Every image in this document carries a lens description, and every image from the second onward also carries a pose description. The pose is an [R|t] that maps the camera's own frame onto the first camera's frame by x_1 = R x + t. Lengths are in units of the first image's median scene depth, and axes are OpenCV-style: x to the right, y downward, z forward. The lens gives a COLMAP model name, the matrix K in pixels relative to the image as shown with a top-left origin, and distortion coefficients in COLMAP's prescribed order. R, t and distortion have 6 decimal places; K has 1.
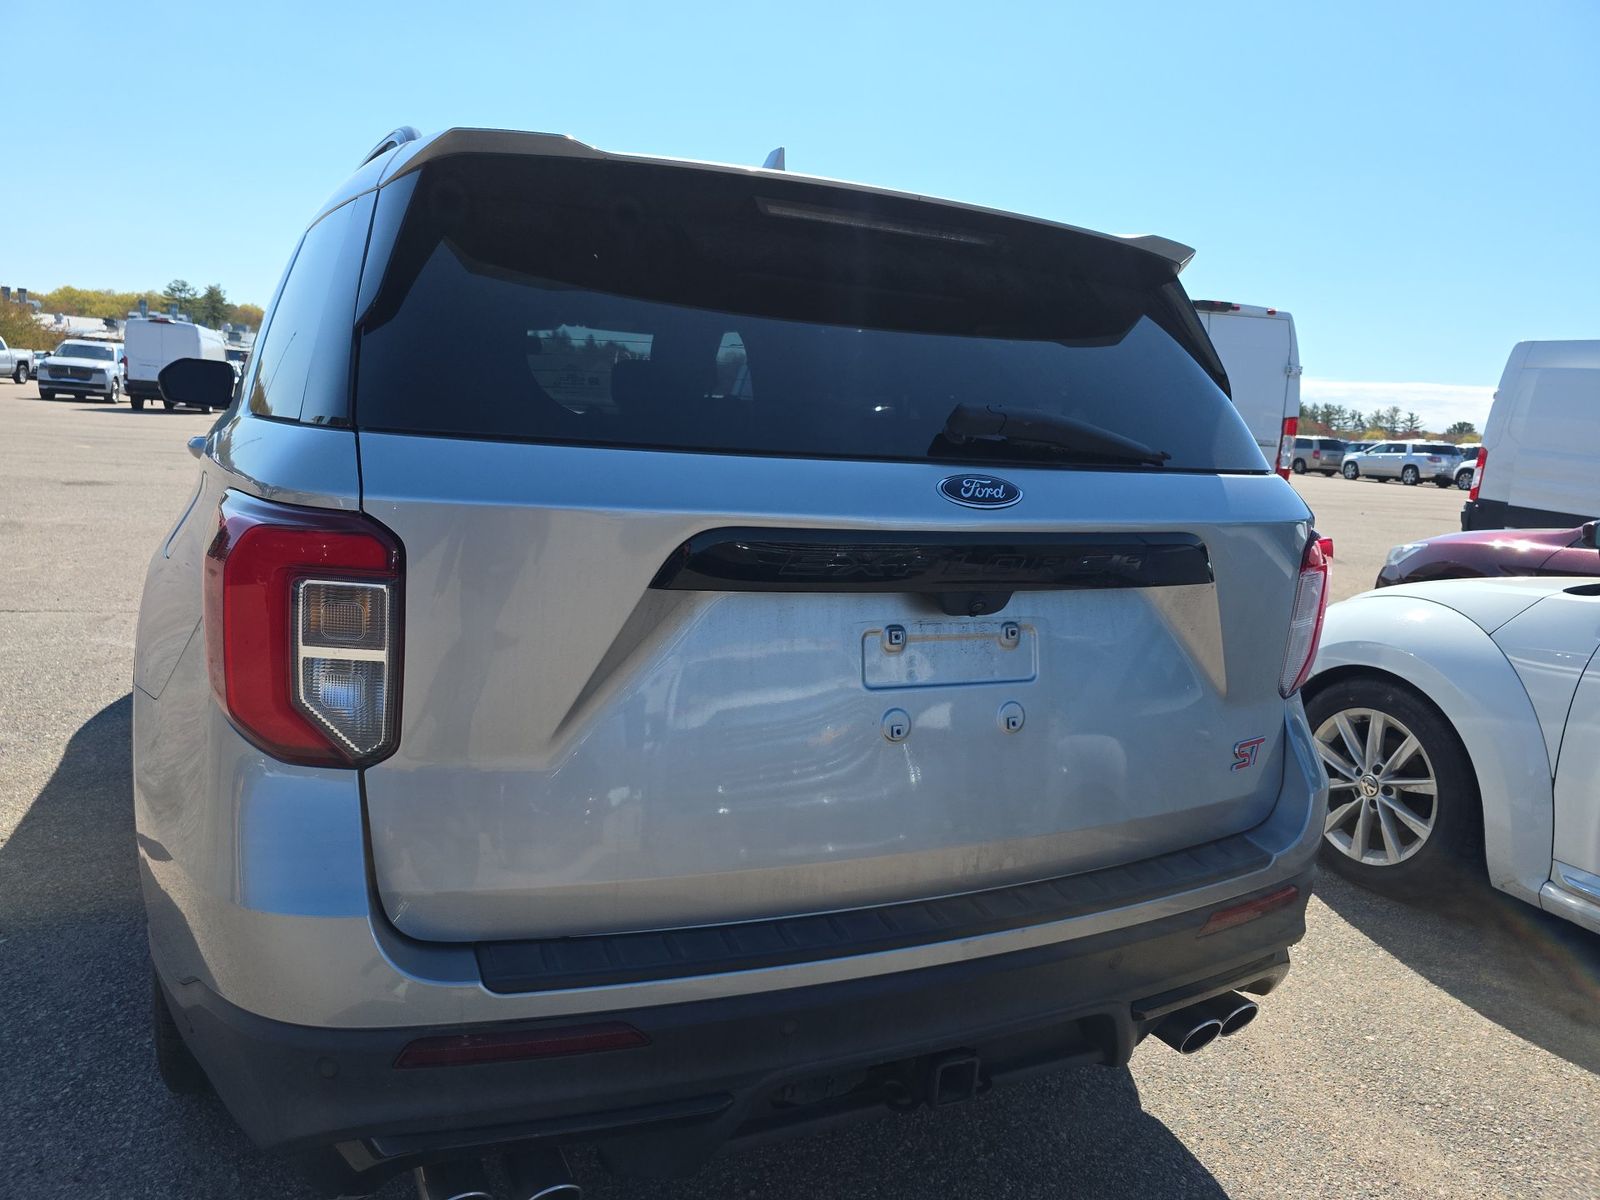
lens RADIAL K [[1070.7, 0, 802.5], [0, 1070.7, 595.6], [0, 0, 1]] dist [0.033349, -0.019939]
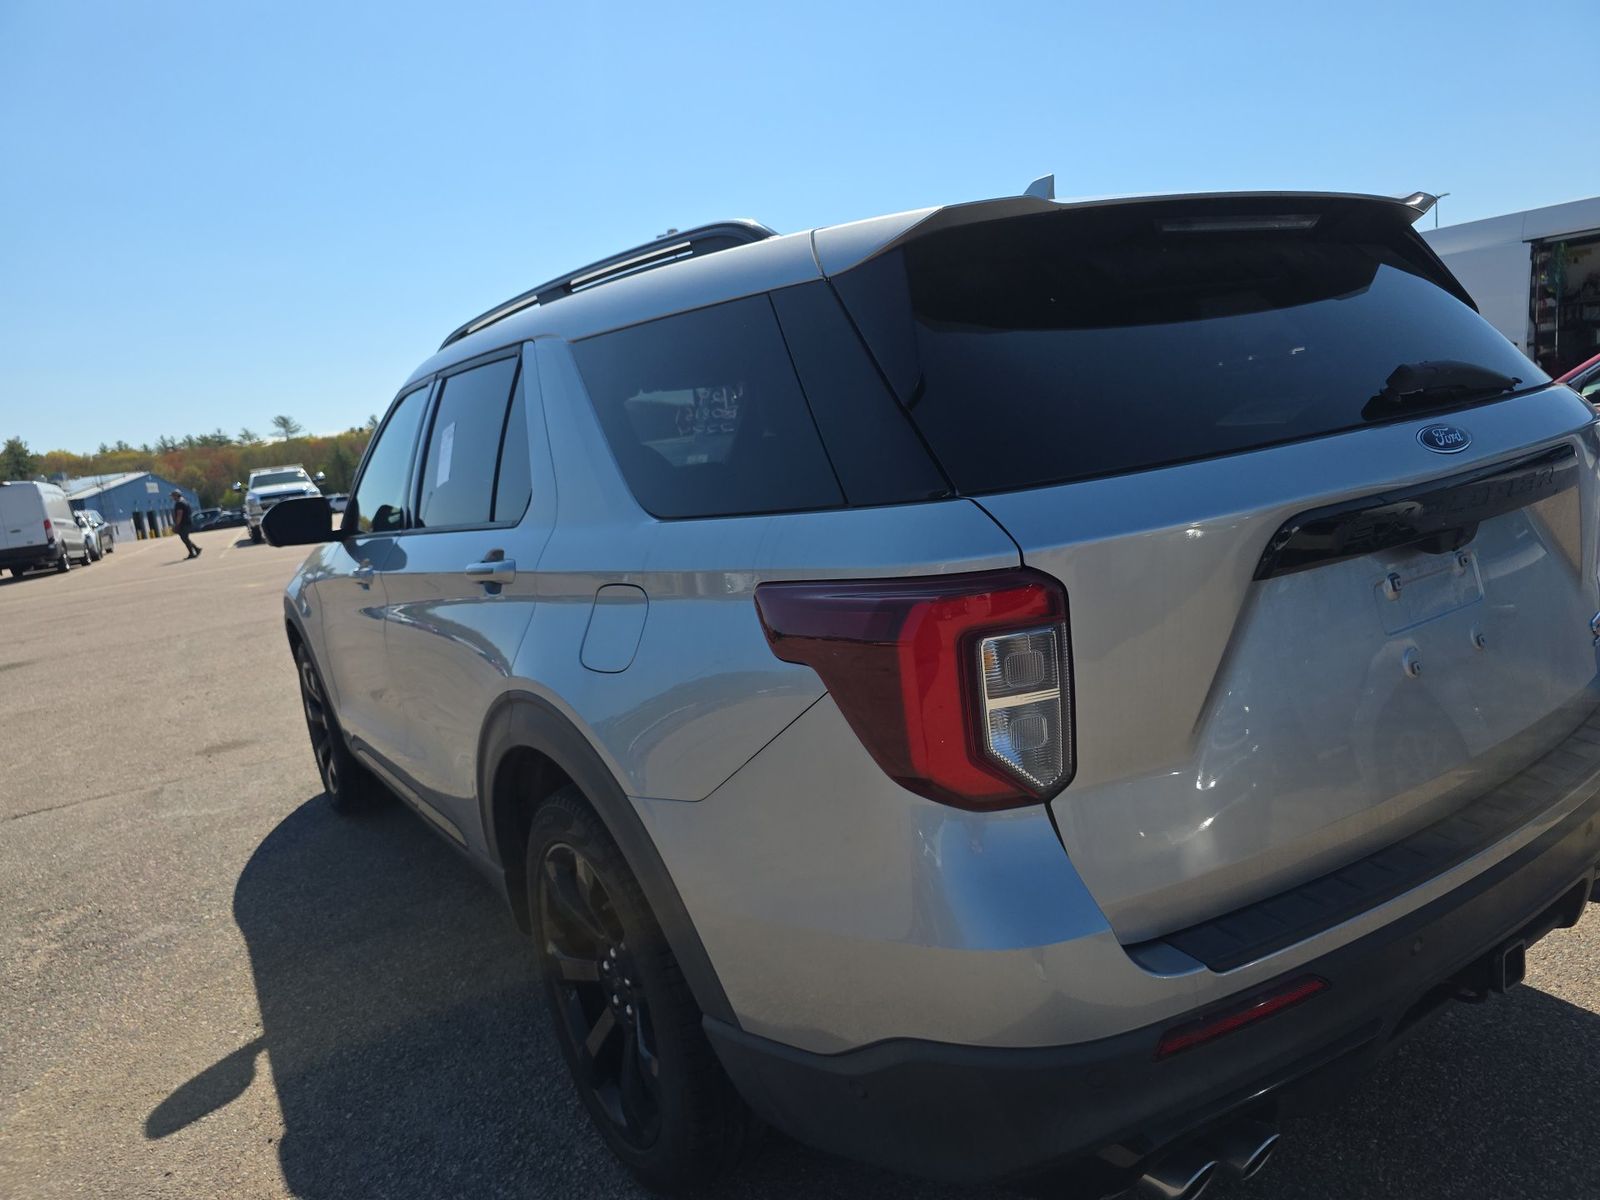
lens RADIAL K [[1070.7, 0, 812.8], [0, 1070.7, 596.1], [0, 0, 1]] dist [0.033349, -0.019939]
pose [[0.969723, -0.217076, 0.111873, -0.554348], [0.218693, 0.975791, -0.002245, -0.068886], [-0.108677, 0.026643, 0.993720, -0.035217]]
